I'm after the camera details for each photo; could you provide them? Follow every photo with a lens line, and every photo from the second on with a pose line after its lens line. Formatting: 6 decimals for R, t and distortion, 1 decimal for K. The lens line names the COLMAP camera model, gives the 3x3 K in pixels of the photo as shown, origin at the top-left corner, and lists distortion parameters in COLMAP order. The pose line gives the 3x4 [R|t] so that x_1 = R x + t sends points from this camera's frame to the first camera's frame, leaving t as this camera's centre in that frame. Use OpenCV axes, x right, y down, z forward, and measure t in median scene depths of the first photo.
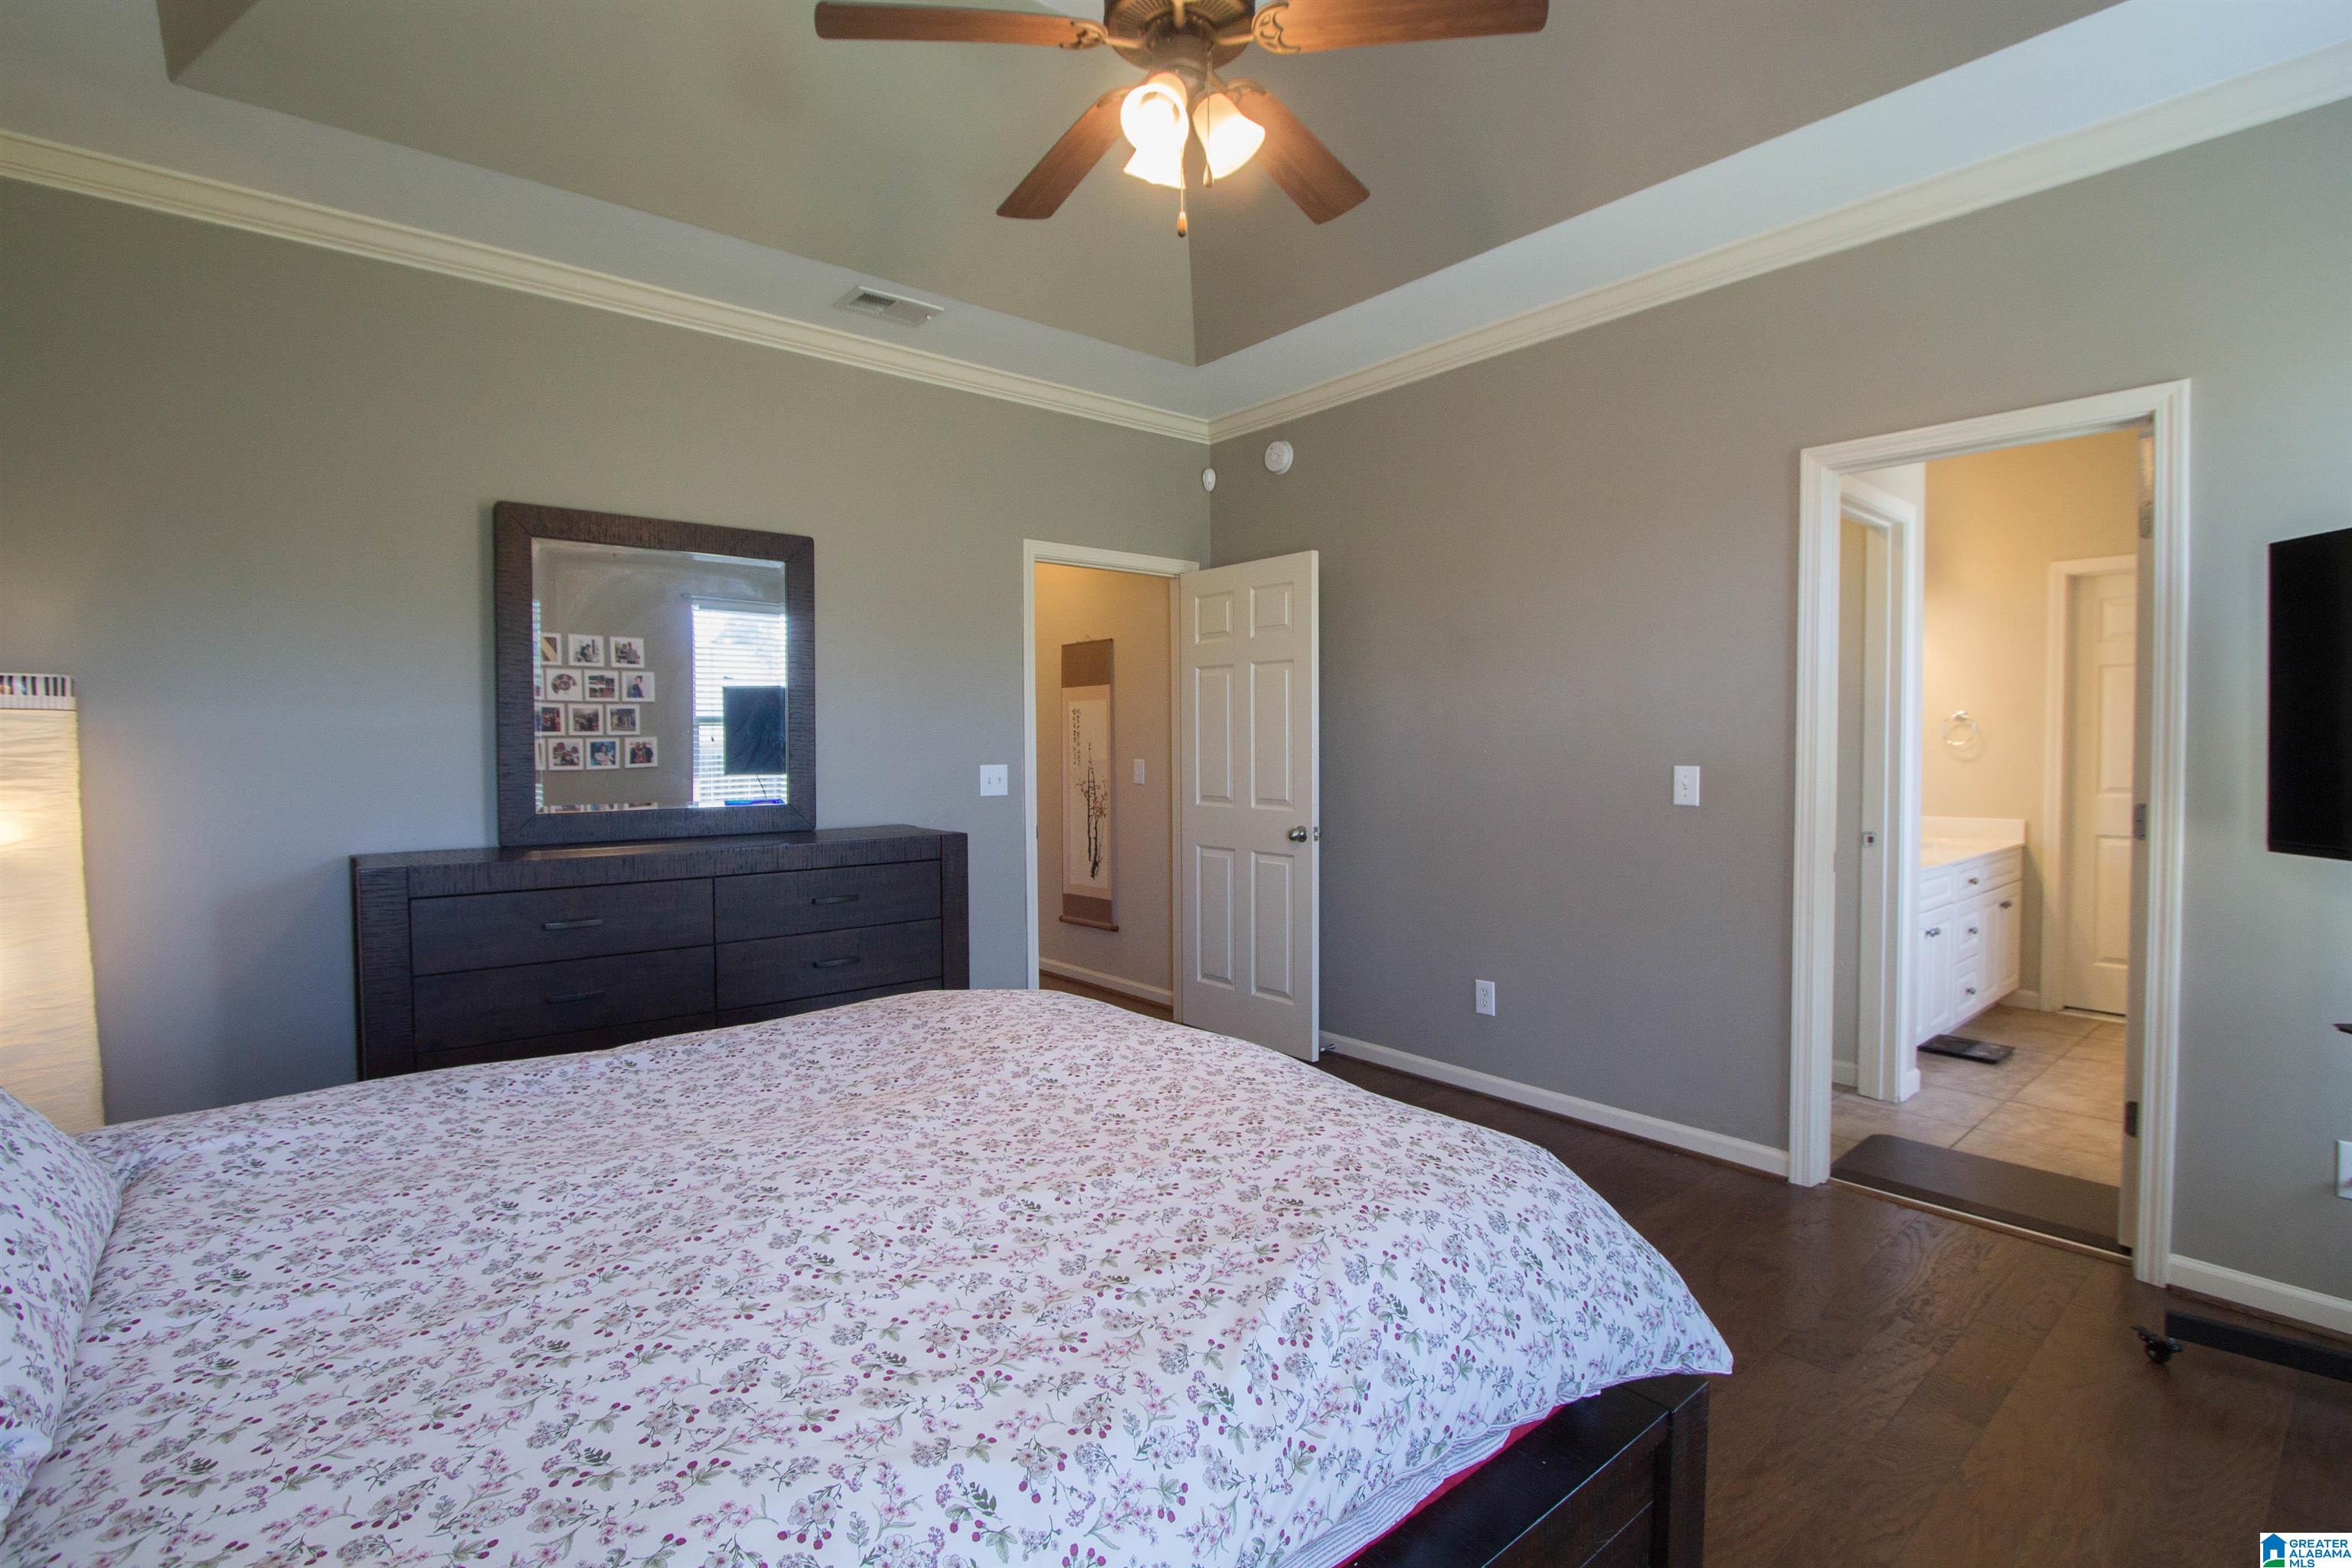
lens RADIAL K [[1110.1, 0, 1170.9], [0, 1110.1, 786.7], [0, 0, 1]] dist [-0.013522, 0.000556]
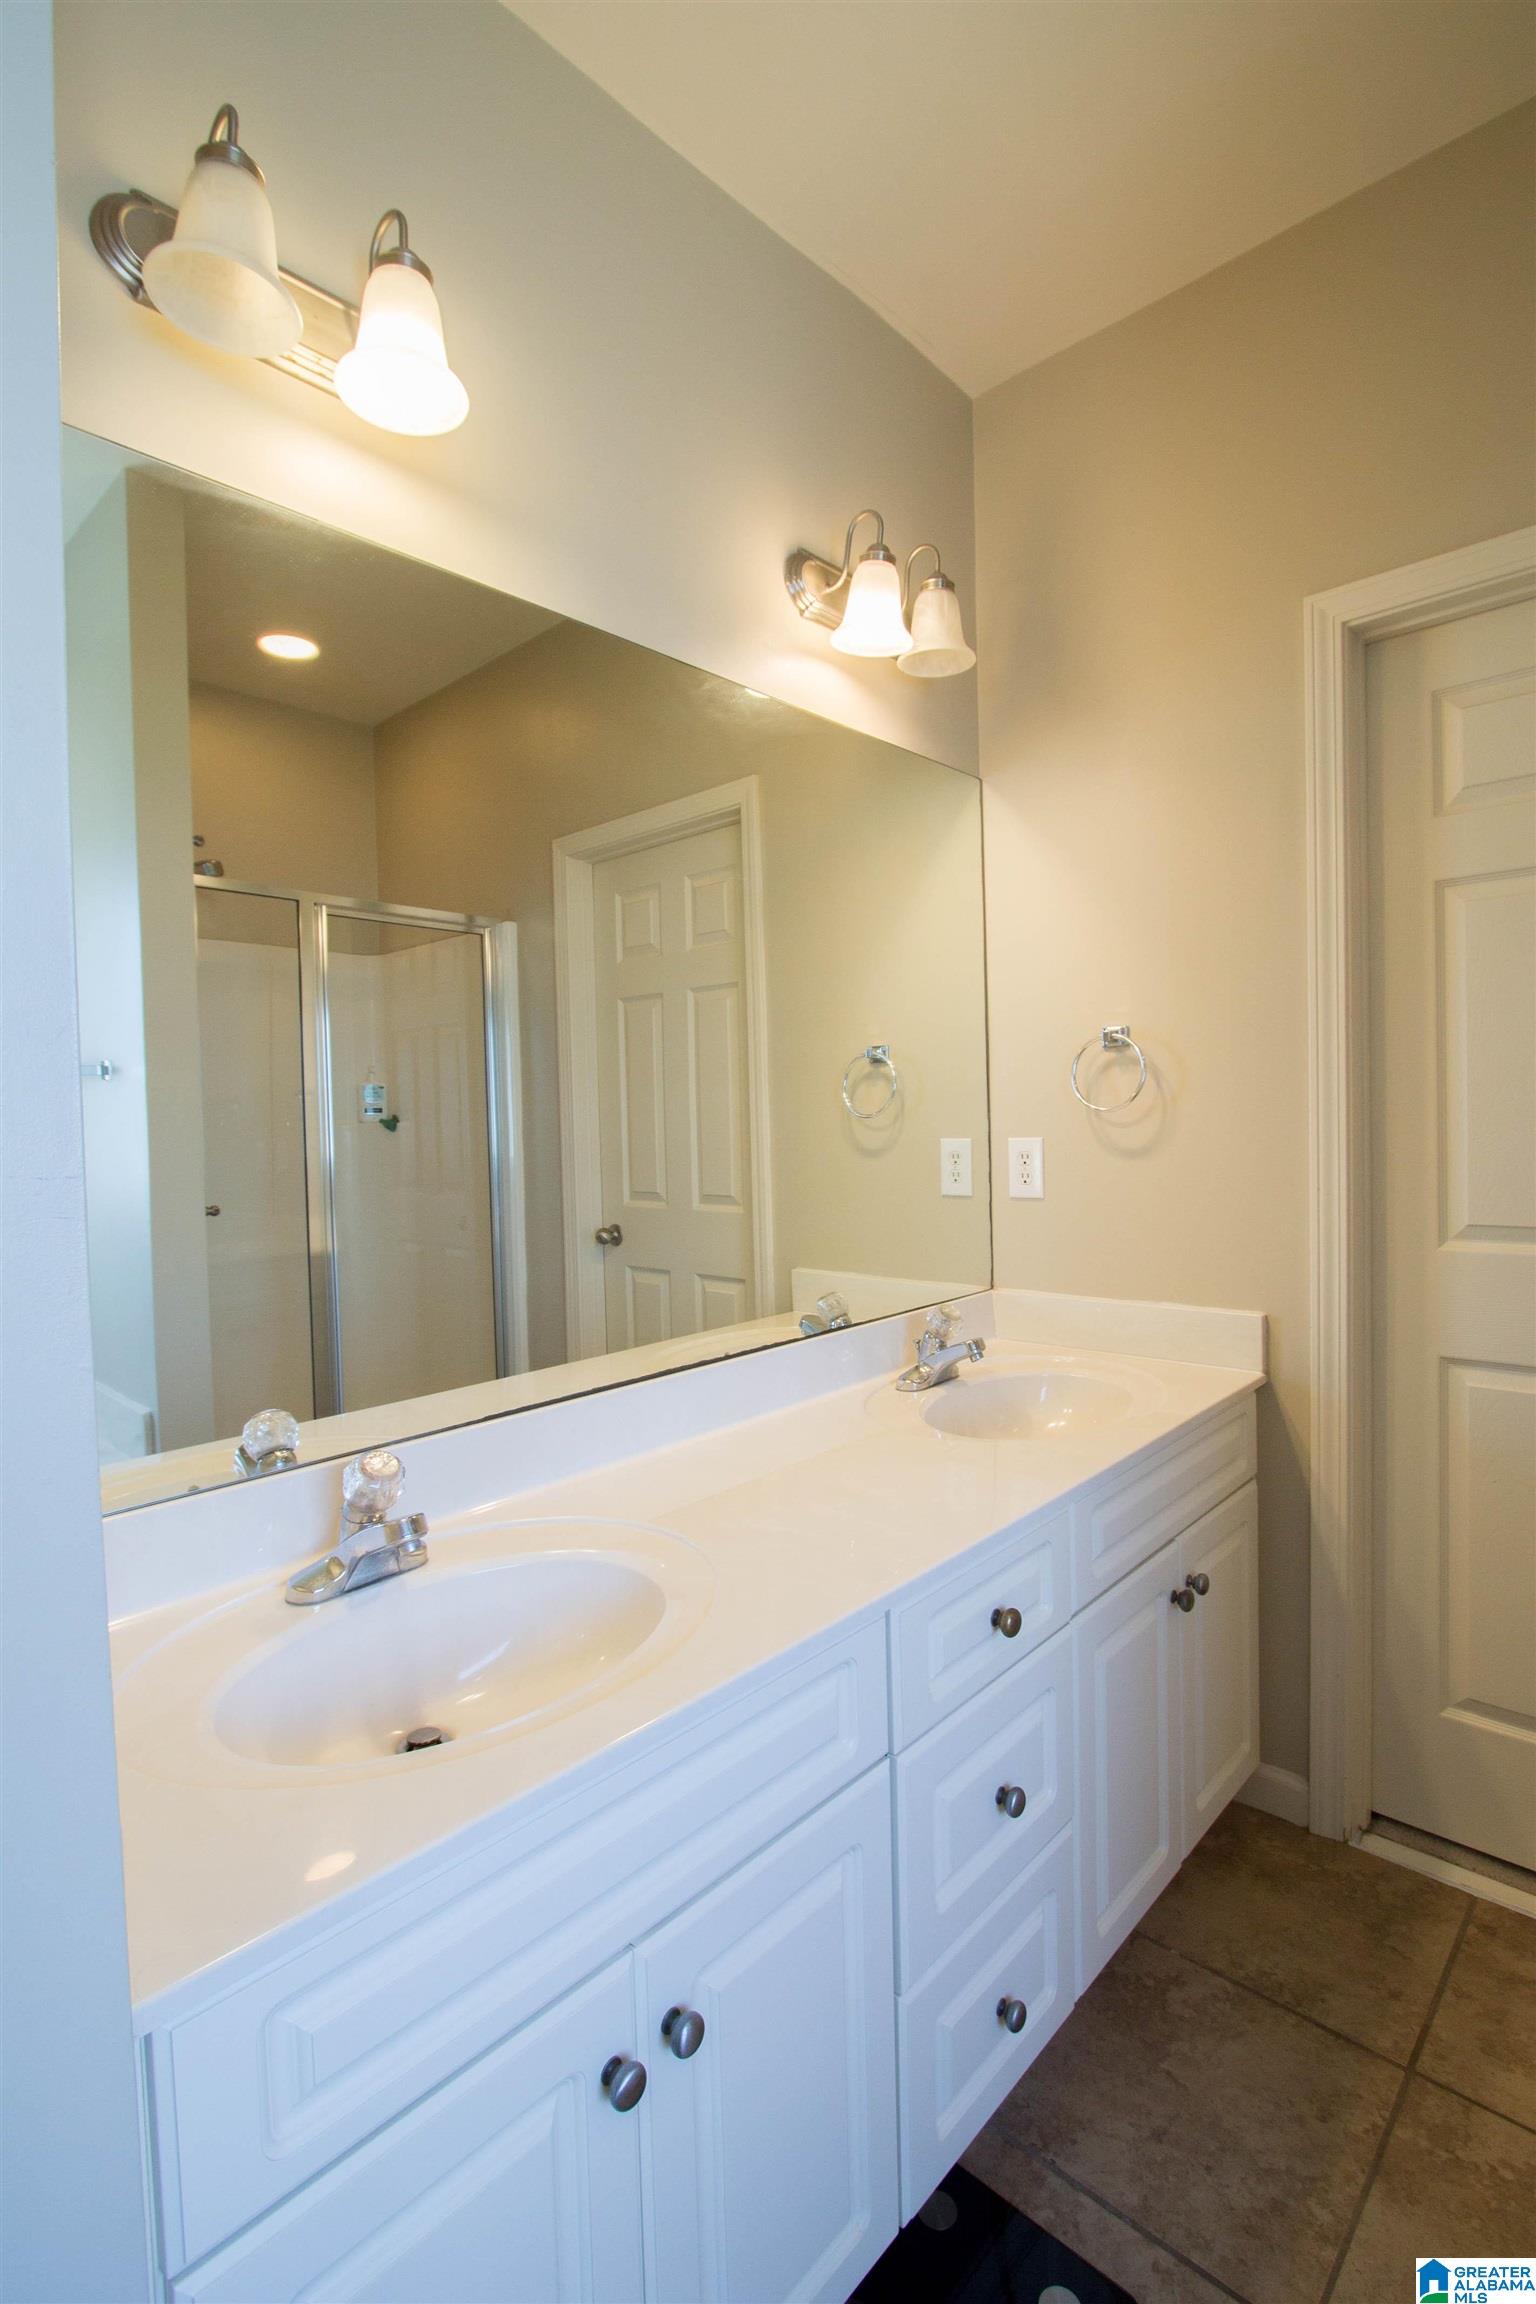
lens RADIAL K [[1087.5, 0, 777.0], [0, 1087.5, 1151.2], [0, 0, 1]] dist [-0.013522, 0.000556]
pose [[0.990115, -0.006799, 0.140096, 0.568204], [0.010152, 0.999679, -0.023230, -0.016700], [-0.139893, 0.024423, 0.989865, 0.667569]]
